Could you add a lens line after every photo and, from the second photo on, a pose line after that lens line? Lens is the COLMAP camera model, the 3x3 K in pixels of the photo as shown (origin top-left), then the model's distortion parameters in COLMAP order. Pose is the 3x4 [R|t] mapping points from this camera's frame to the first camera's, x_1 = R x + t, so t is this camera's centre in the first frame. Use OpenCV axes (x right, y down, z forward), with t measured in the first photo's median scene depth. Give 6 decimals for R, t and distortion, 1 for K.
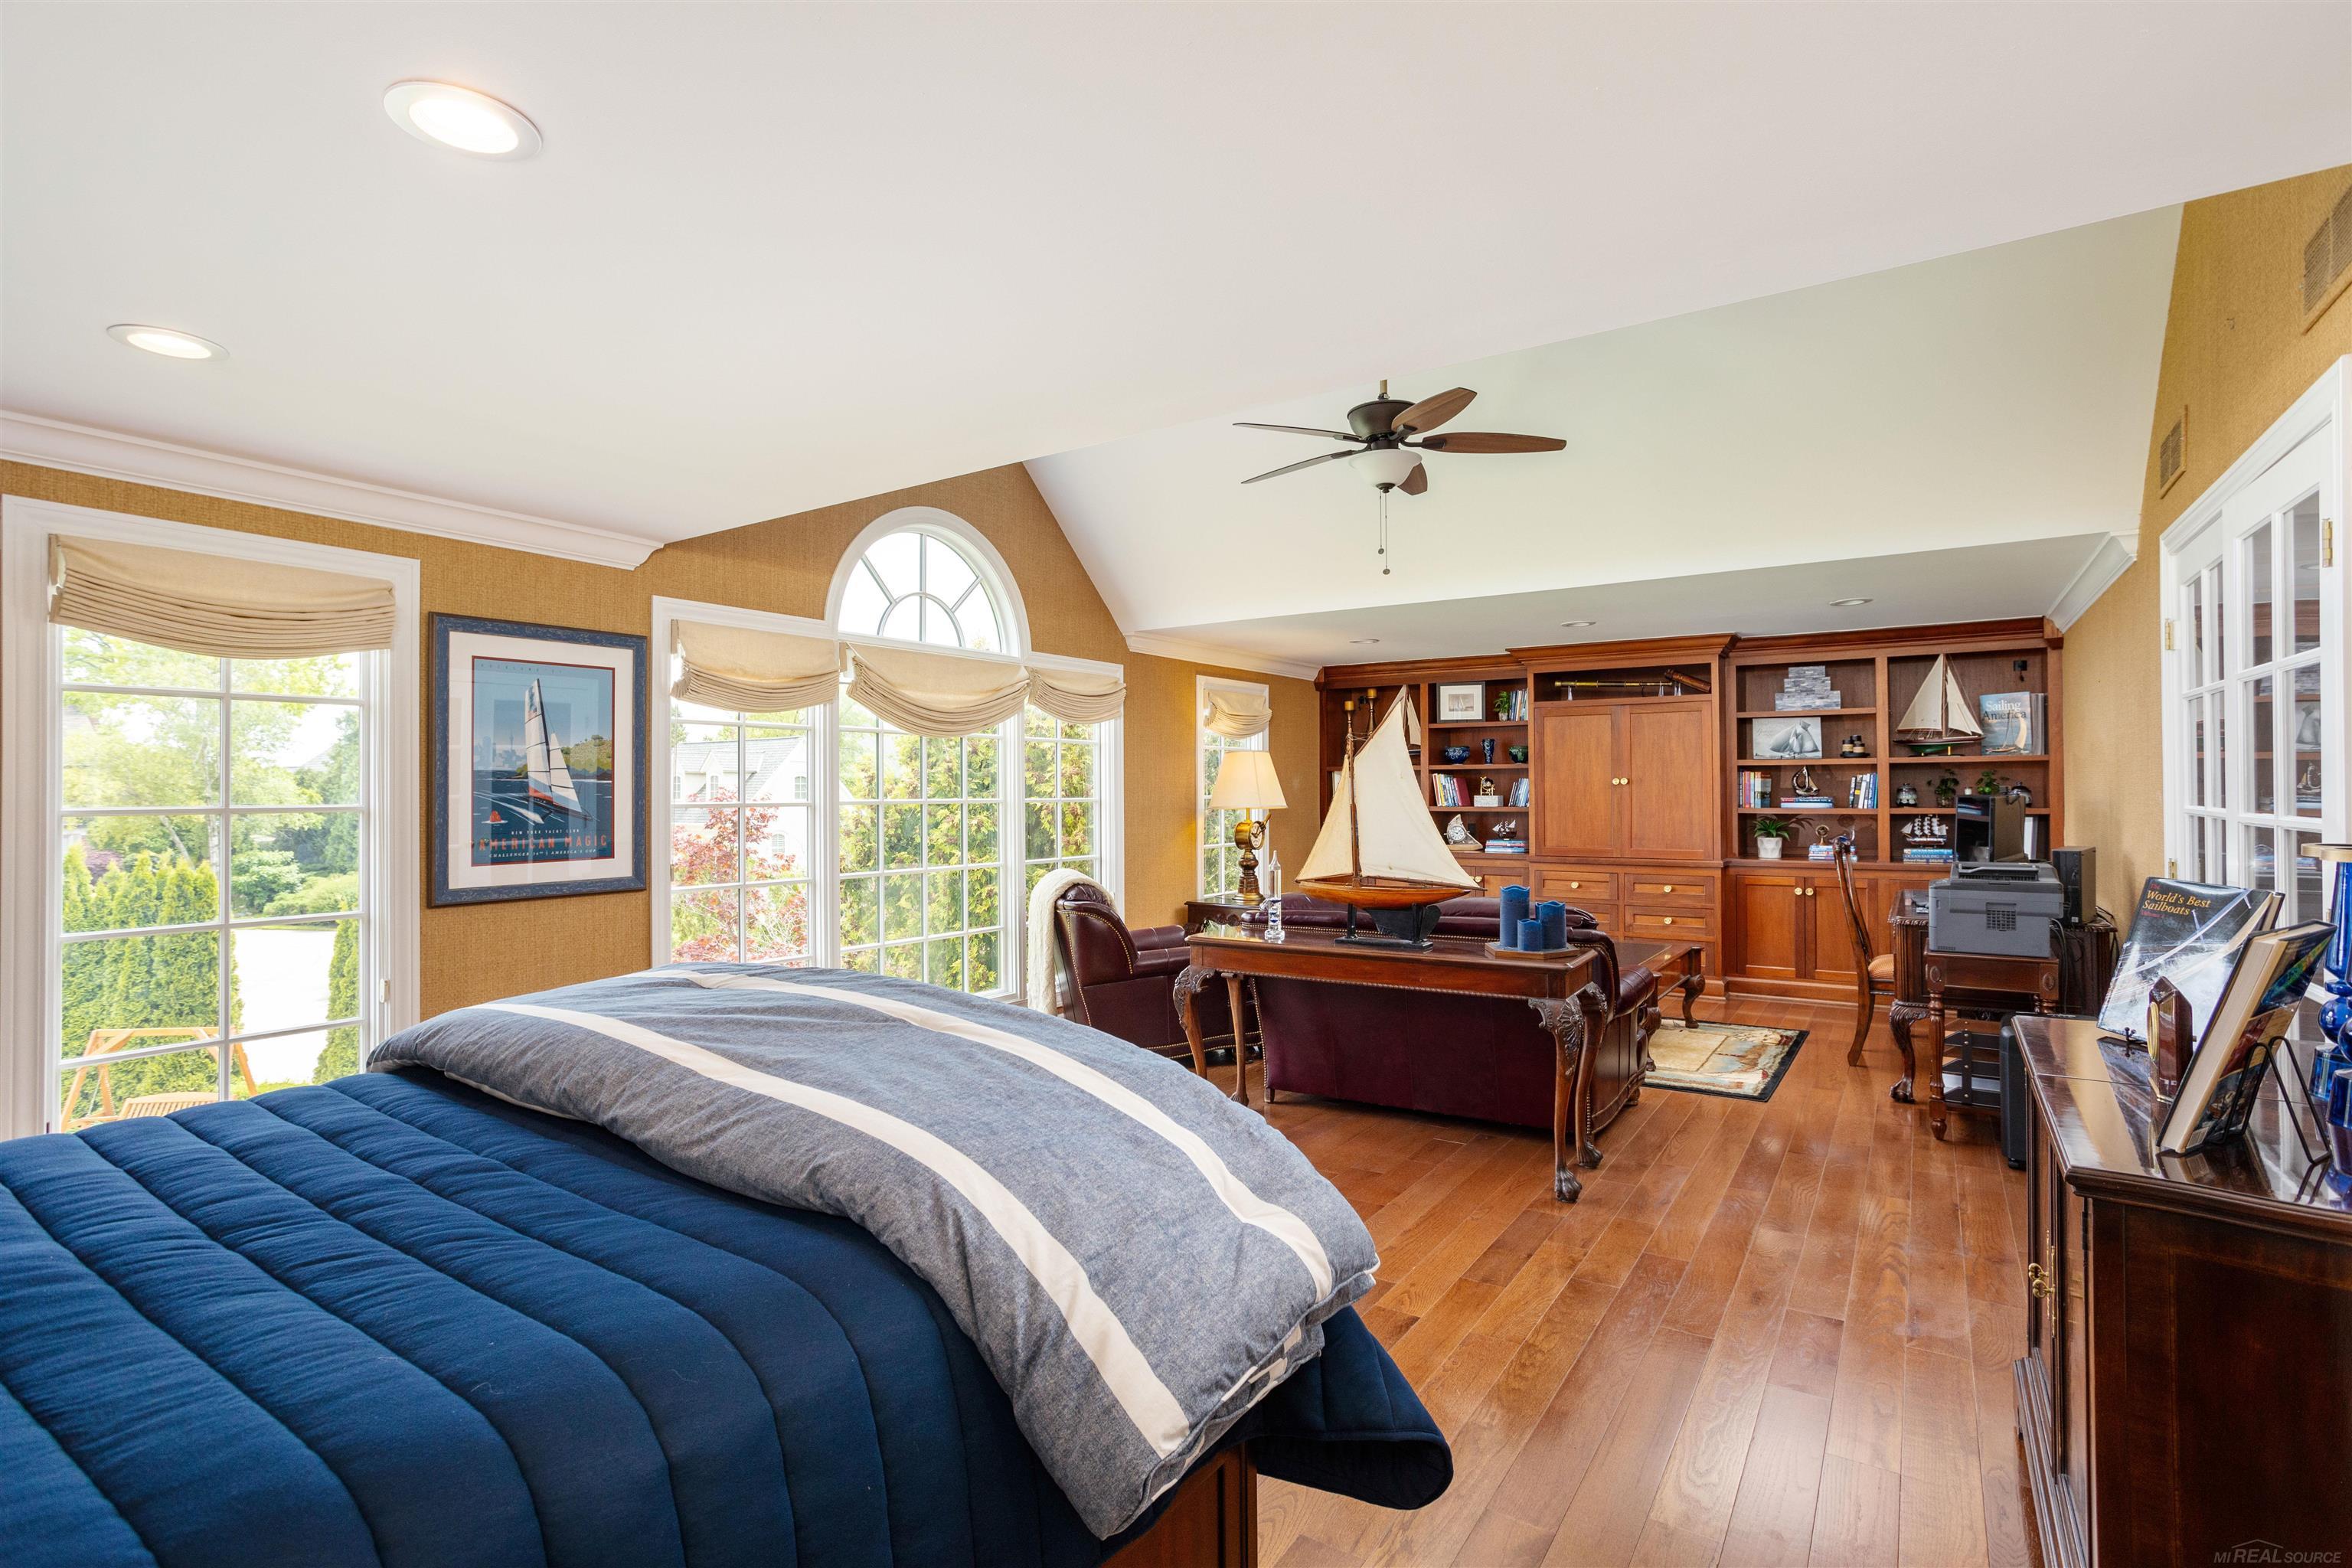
lens RADIAL K [[1123.2, 0, 1192.4], [0, 1123.2, 777.4], [0, 0, 1]] dist [0.001506, 0.000569]
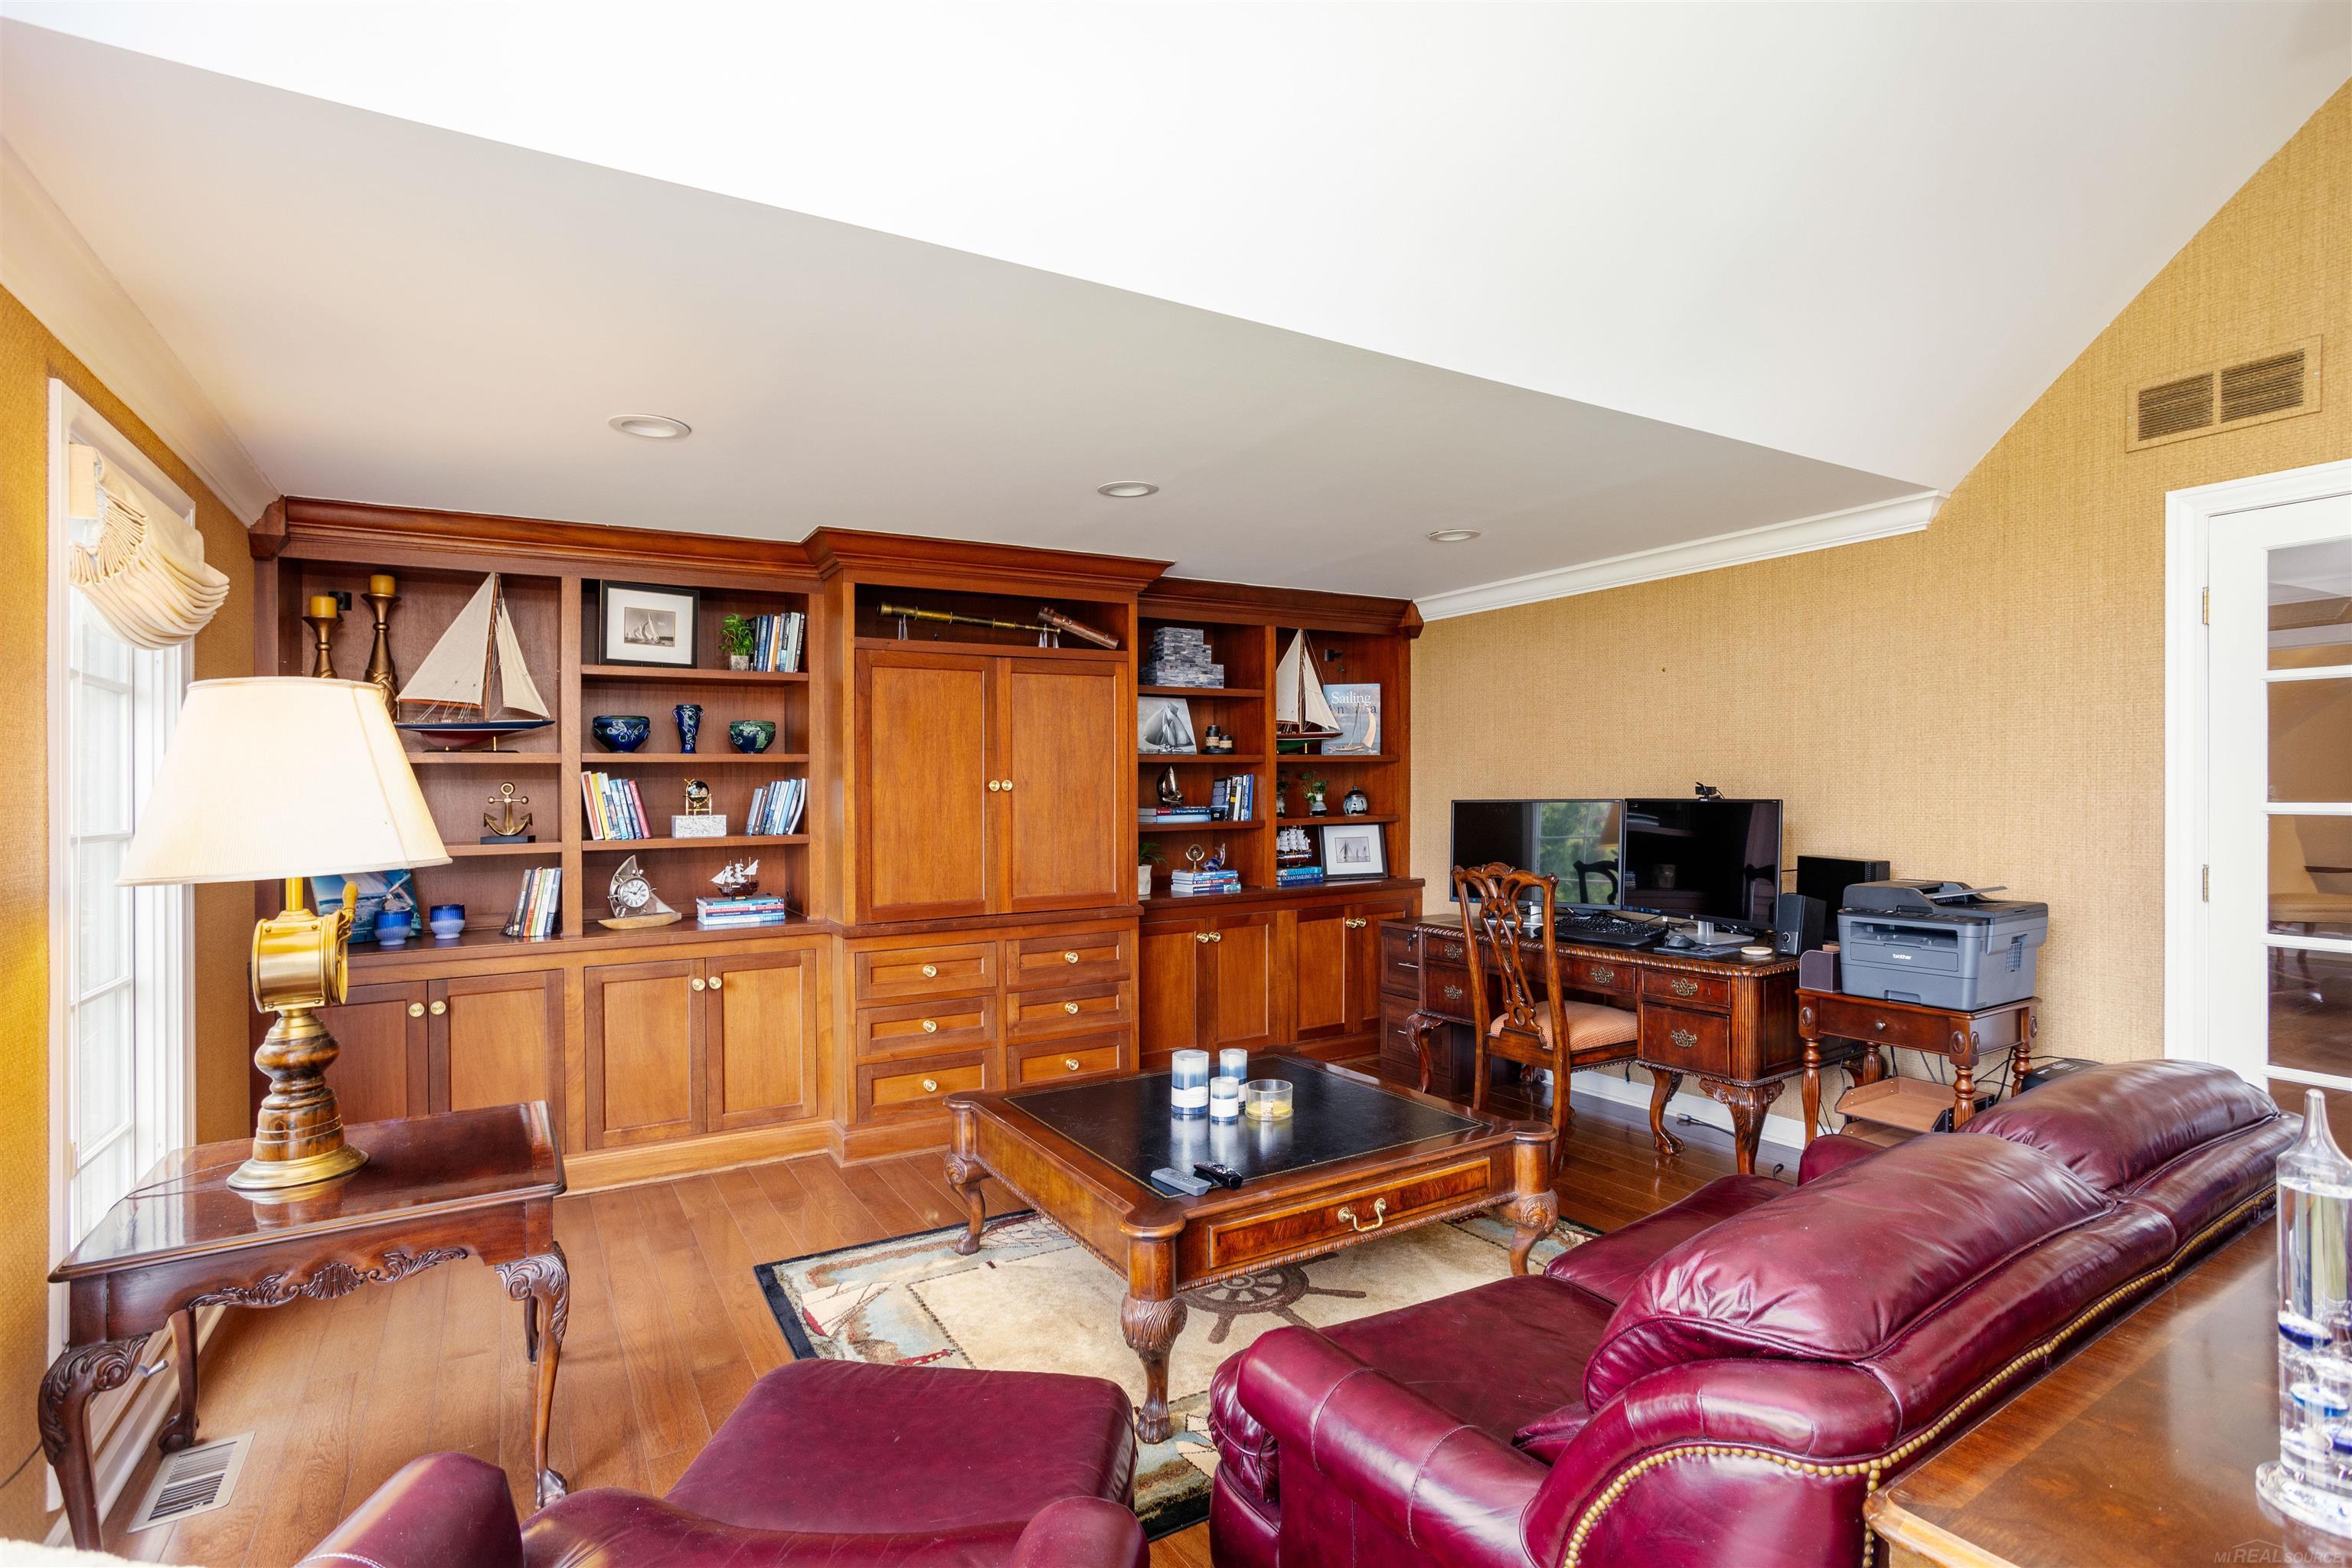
lens RADIAL K [[1150.1, 0, 1171.5], [0, 1150.1, 791.0], [0, 0, 1]] dist [-0.000303, 0.000176]
pose [[0.446310, -0.004067, 0.894869, -0.123264], [0.002478, 0.999991, 0.003308, 0.004633], [-0.894875, 0.000741, 0.446316, 0.655543]]
